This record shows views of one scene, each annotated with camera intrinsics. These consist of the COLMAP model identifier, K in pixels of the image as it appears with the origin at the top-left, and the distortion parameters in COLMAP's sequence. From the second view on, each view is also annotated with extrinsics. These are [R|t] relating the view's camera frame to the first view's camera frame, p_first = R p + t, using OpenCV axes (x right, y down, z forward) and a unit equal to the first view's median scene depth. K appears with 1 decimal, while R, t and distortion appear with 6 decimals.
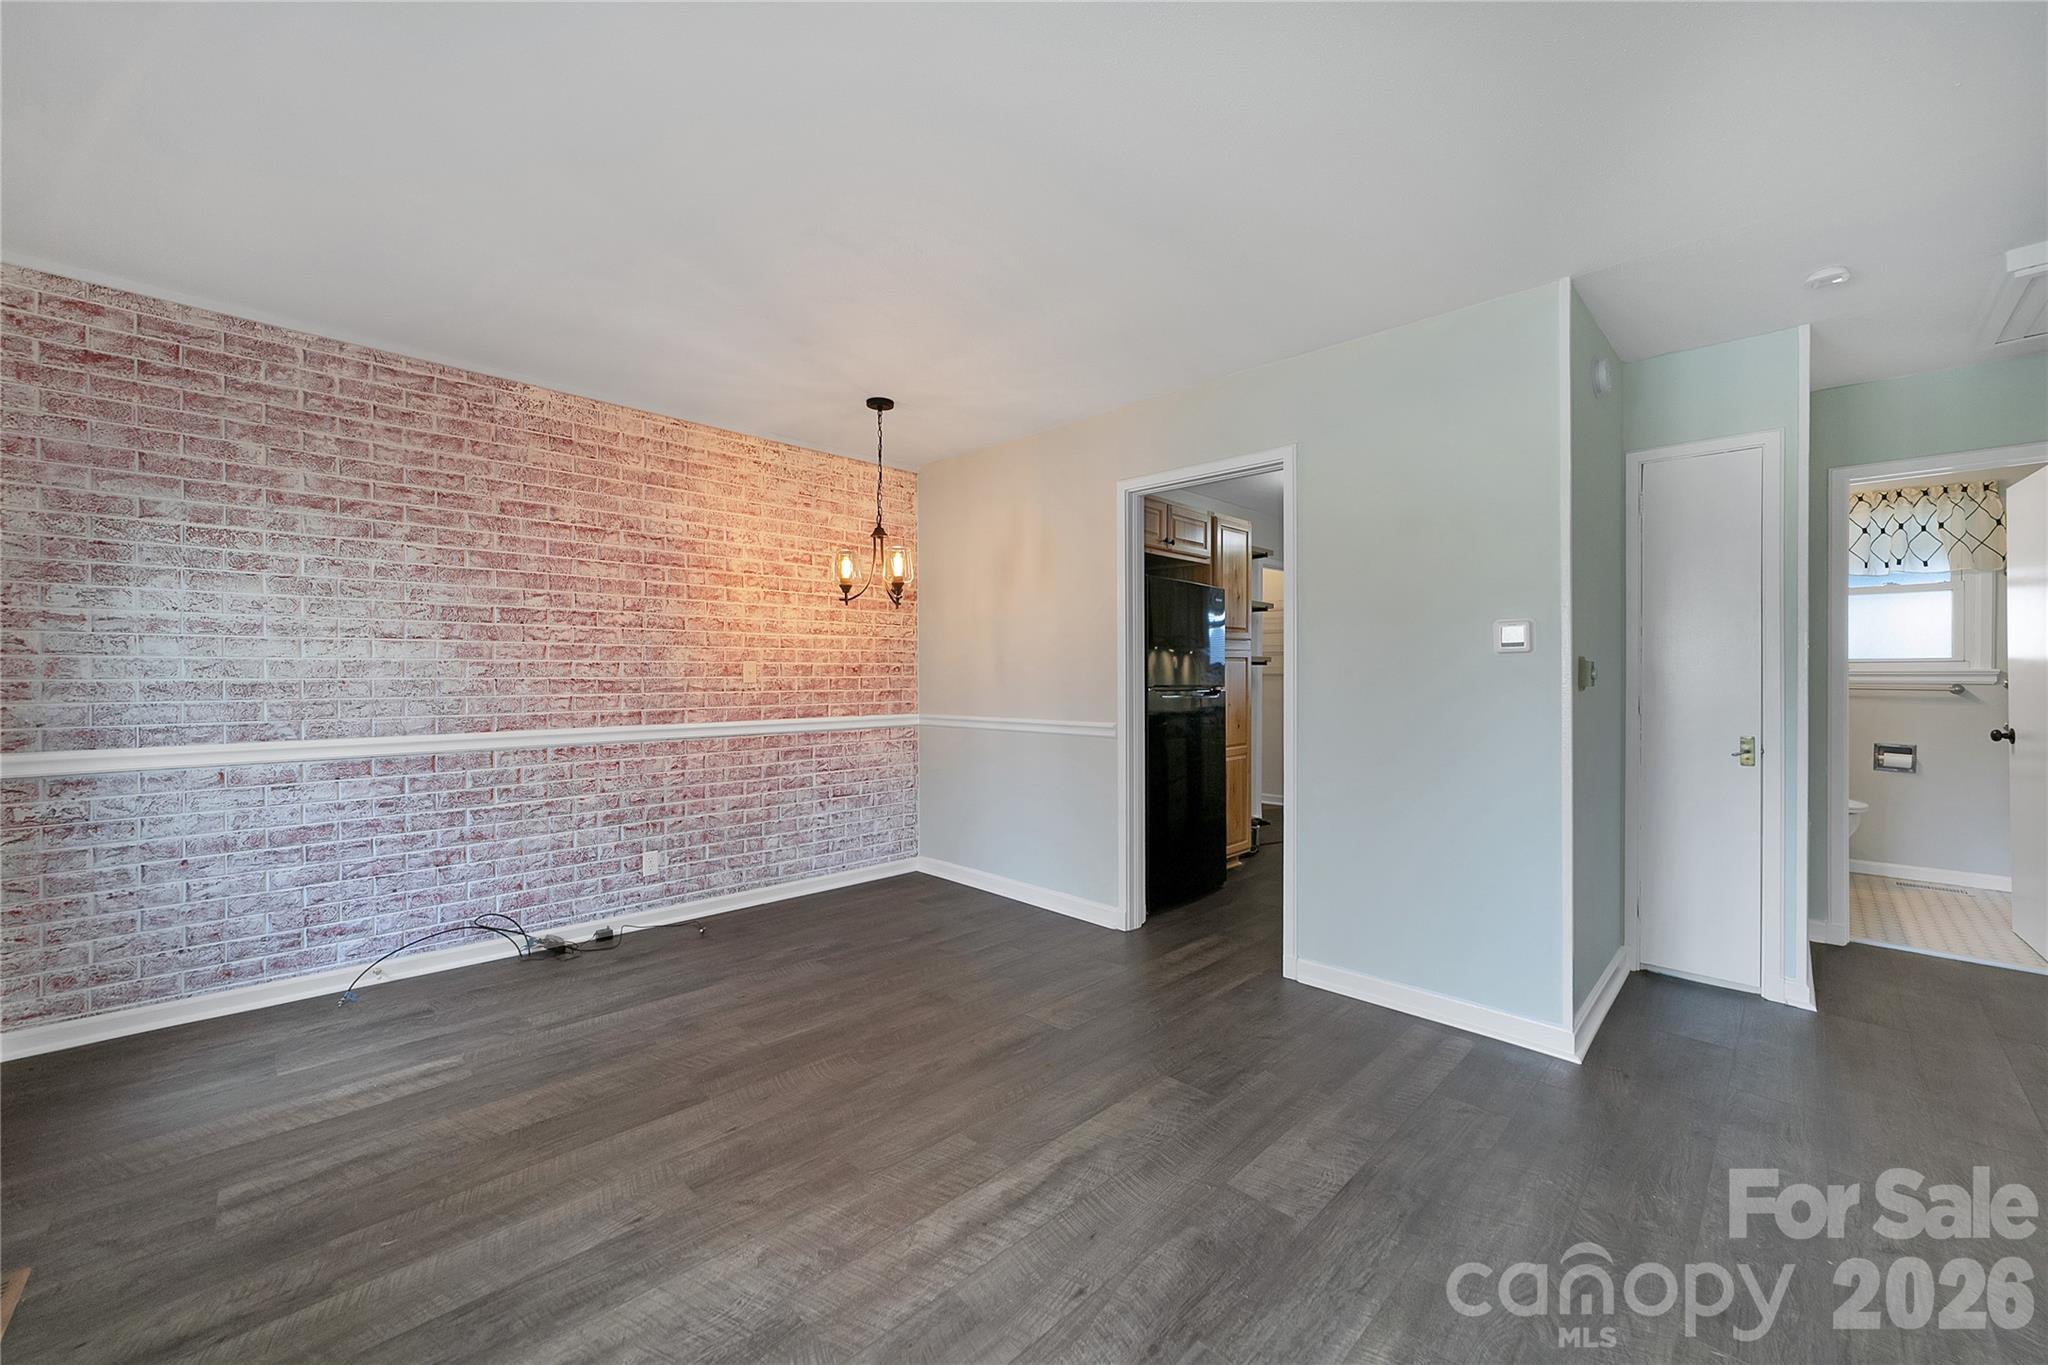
lens RADIAL K [[795.0, 0, 1023.4], [0, 795.0, 676.7], [0, 0, 1]] dist [-0.022819, 0.010578]
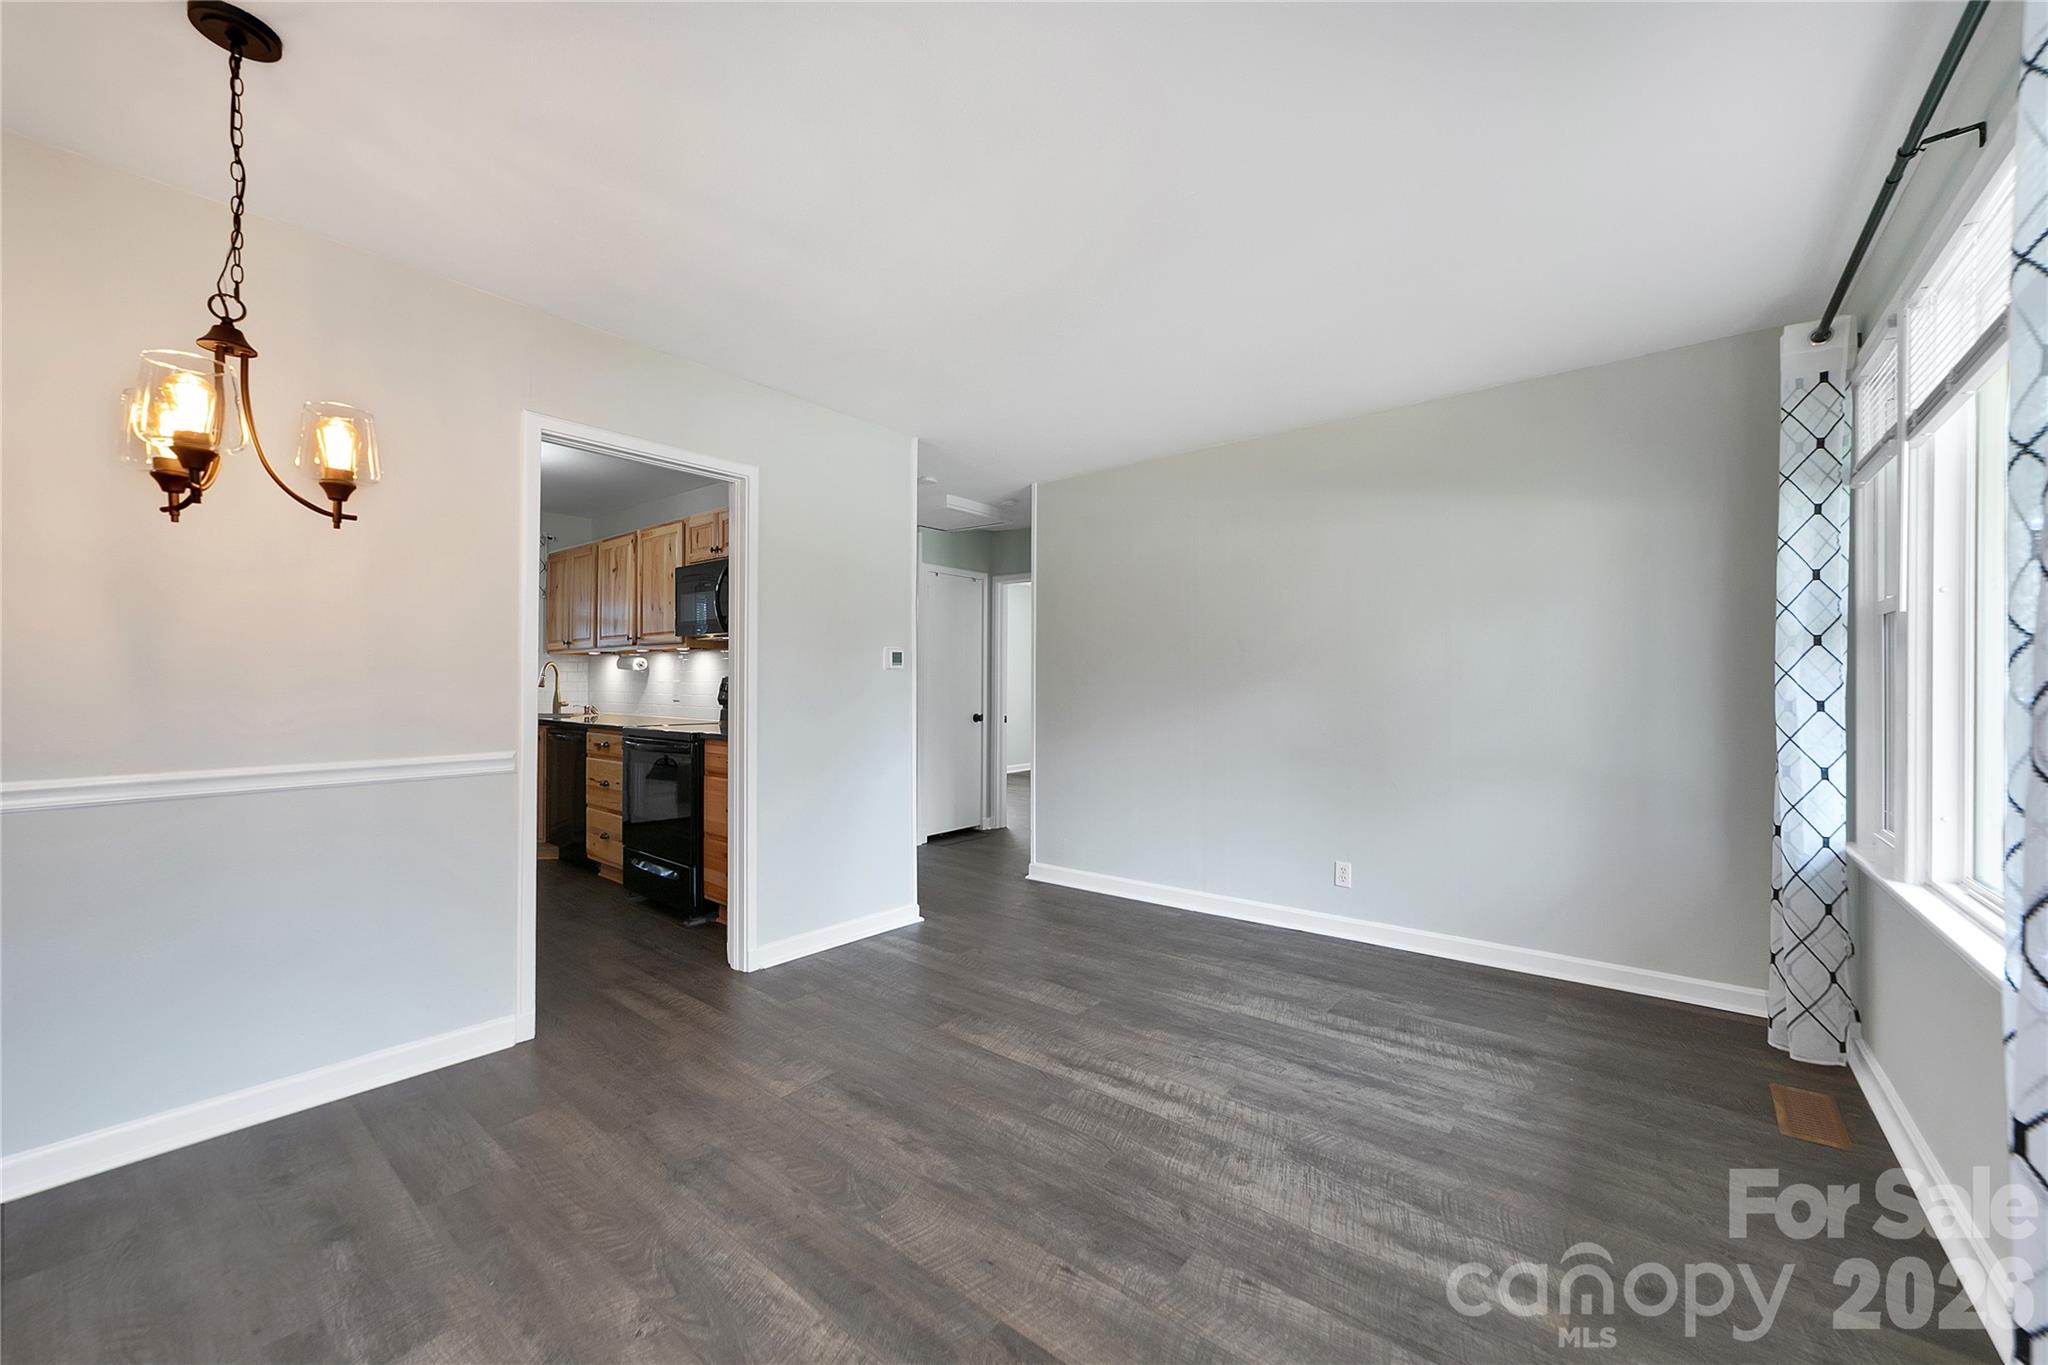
lens RADIAL K [[796.3, 0, 1040.6], [0, 796.3, 683.4], [0, 0, 1]] dist [-0.001672, -0.000103]
pose [[-0.115529, -0.004087, 0.993296, -0.682131], [-0.005391, 0.999979, 0.003487, -0.006846], [-0.993289, -0.004952, -0.115549, 0.665697]]
